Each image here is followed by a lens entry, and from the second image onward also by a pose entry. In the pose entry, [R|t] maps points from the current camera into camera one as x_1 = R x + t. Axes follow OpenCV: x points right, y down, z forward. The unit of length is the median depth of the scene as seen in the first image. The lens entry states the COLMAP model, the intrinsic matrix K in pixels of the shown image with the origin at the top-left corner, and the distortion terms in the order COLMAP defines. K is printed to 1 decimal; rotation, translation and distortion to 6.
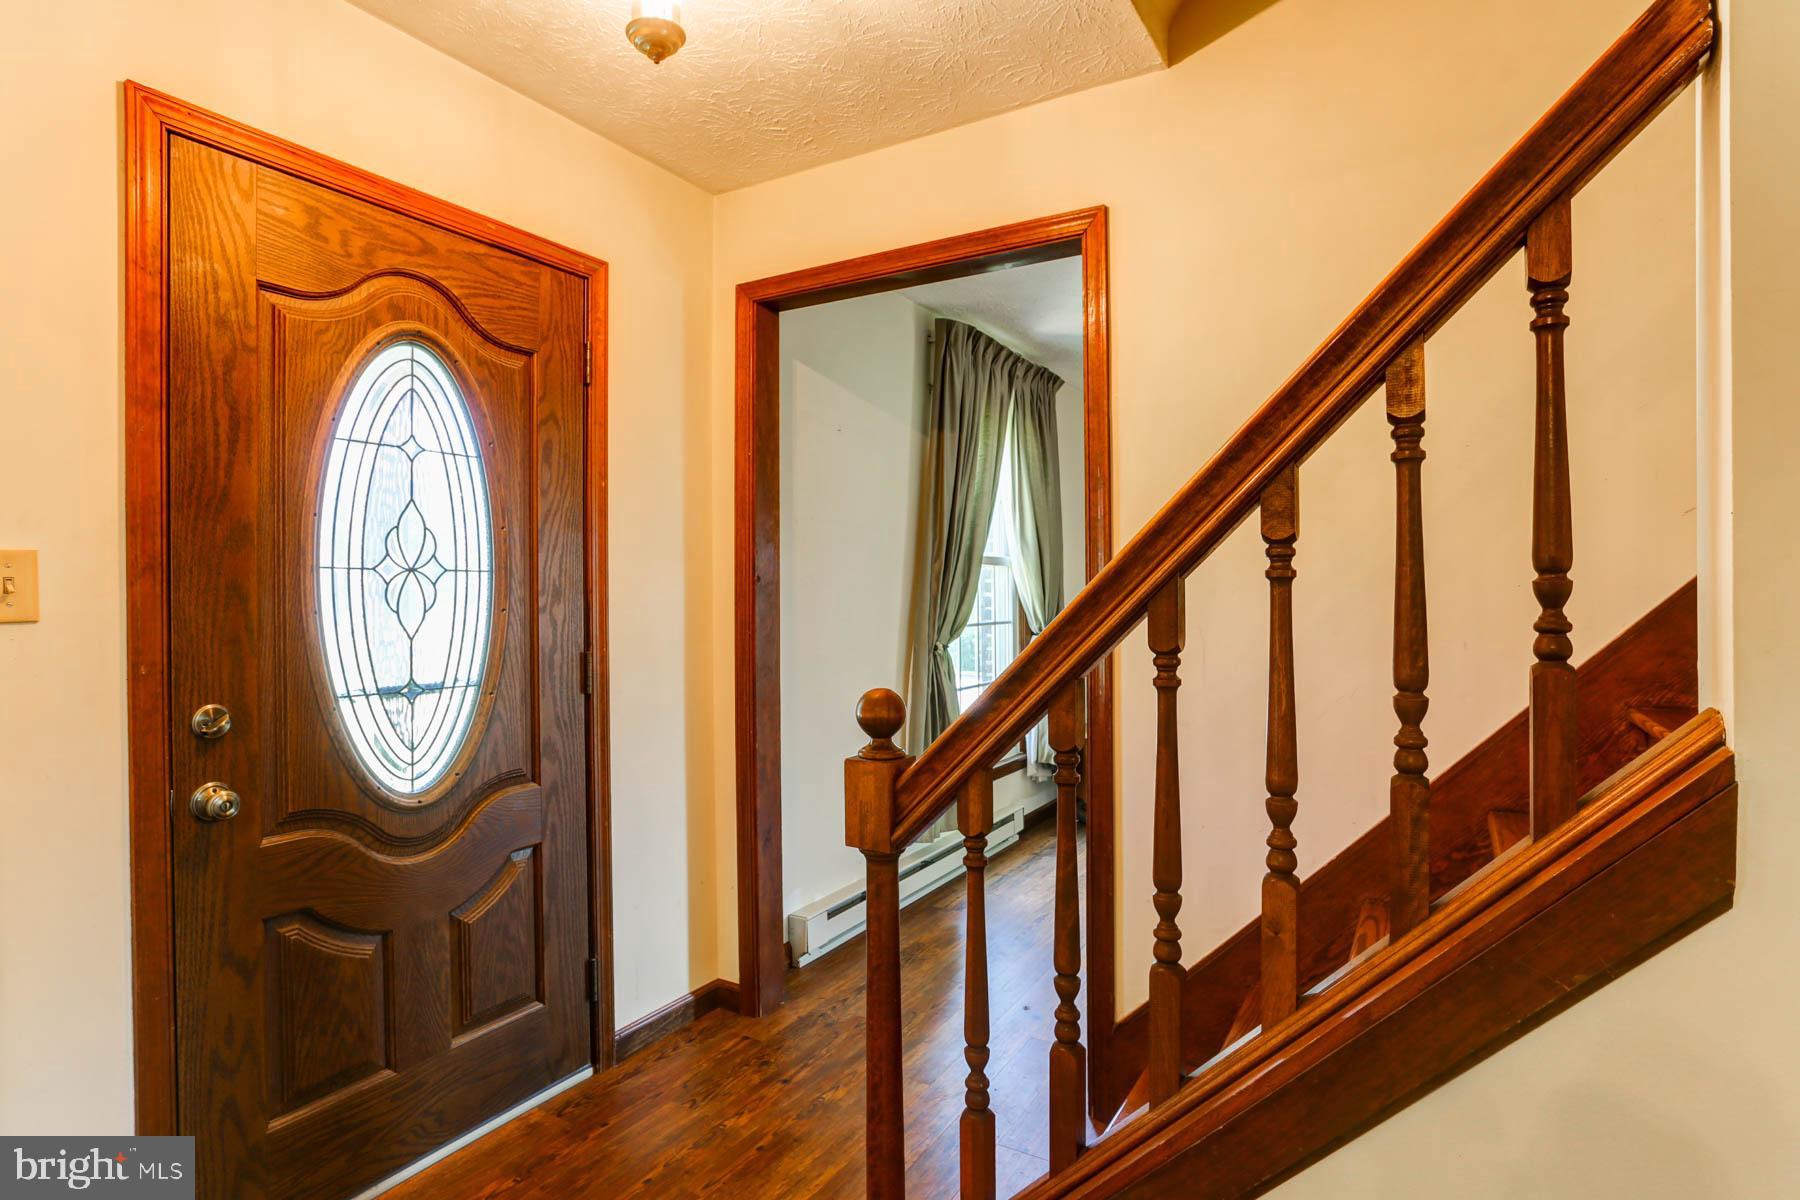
lens RADIAL K [[942.1, 0, 907.4], [0, 942.1, 592.4], [0, 0, 1]] dist [-0.049816, 0.021248]
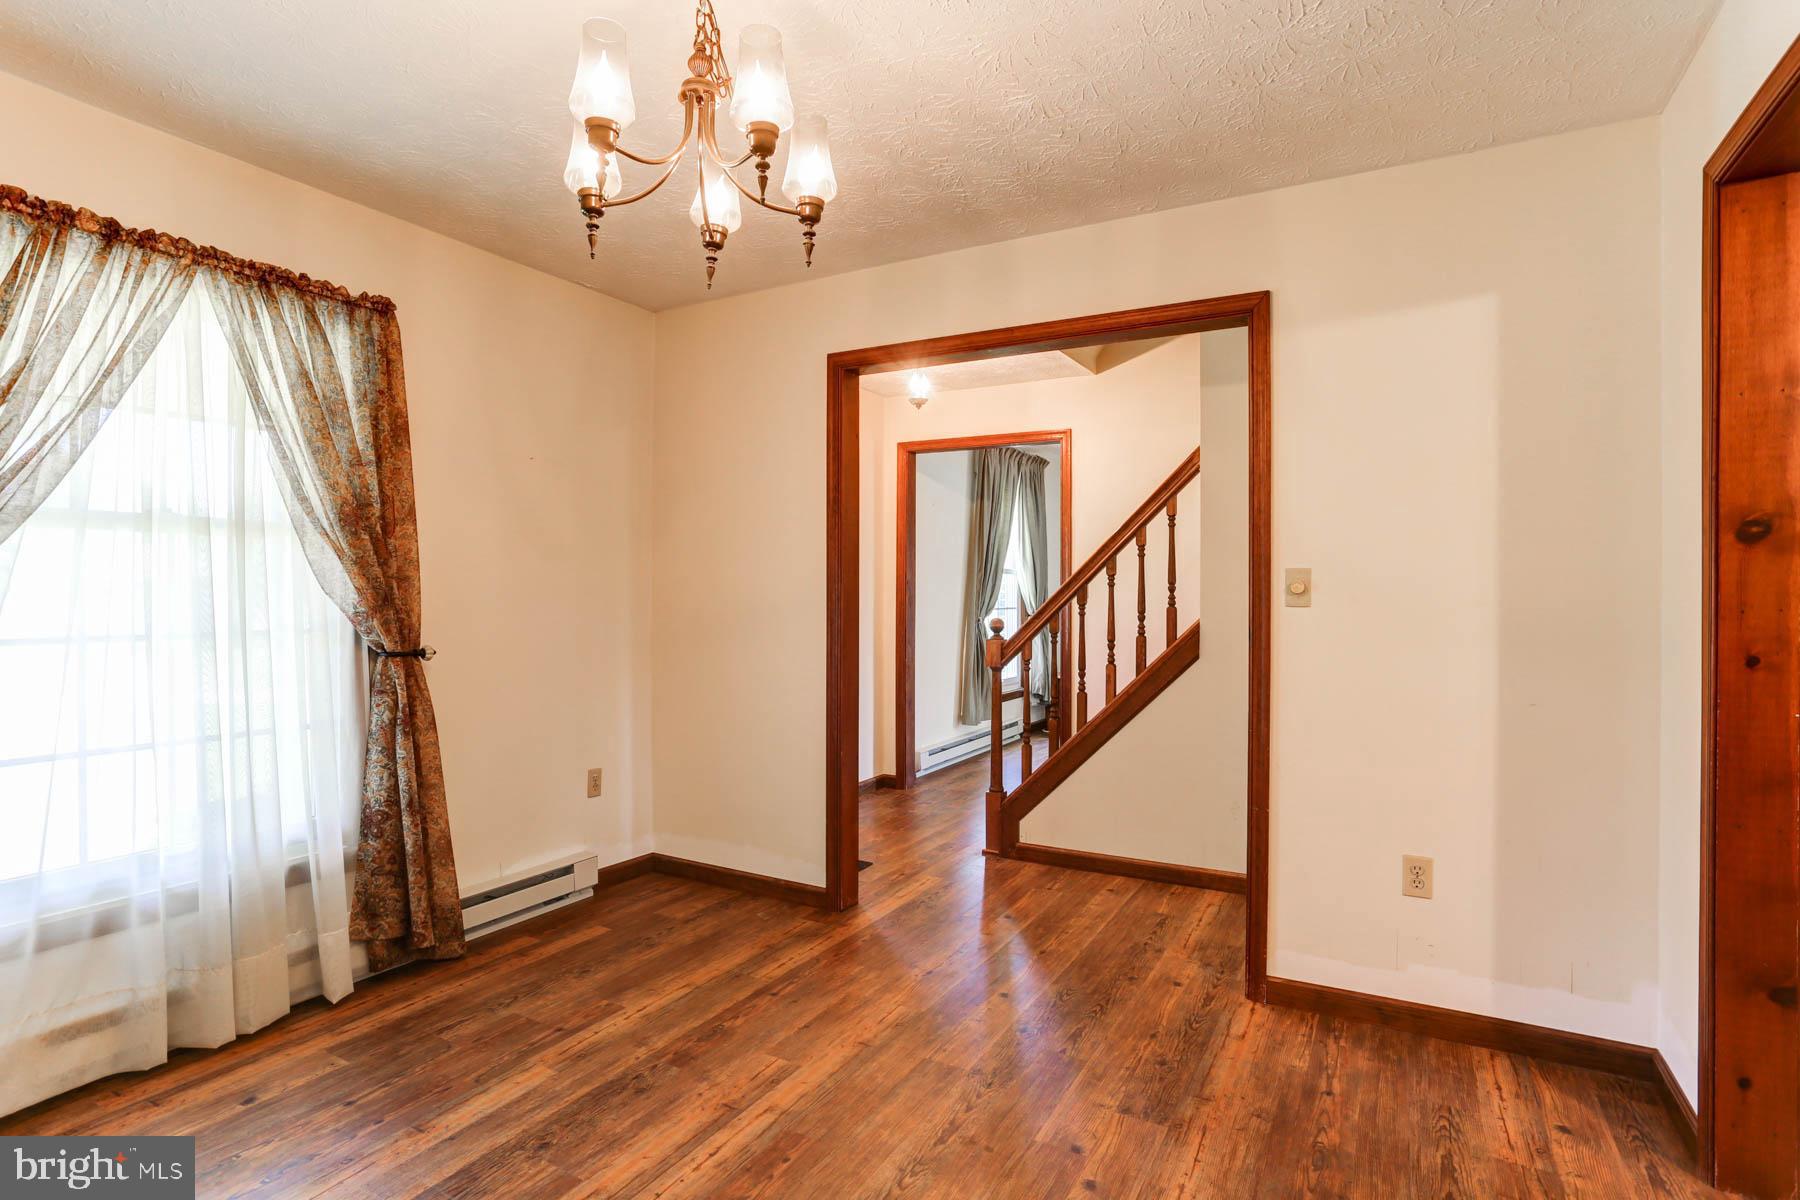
lens RADIAL K [[942.1, 0, 909.2], [0, 942.1, 606.1], [0, 0, 1]] dist [-0.049816, 0.021248]
pose [[0.999647, 0.006690, 0.025716, -0.206875], [-0.007090, 0.999855, 0.015513, 0.006723], [-0.025609, -0.015690, 0.999549, -1.115582]]
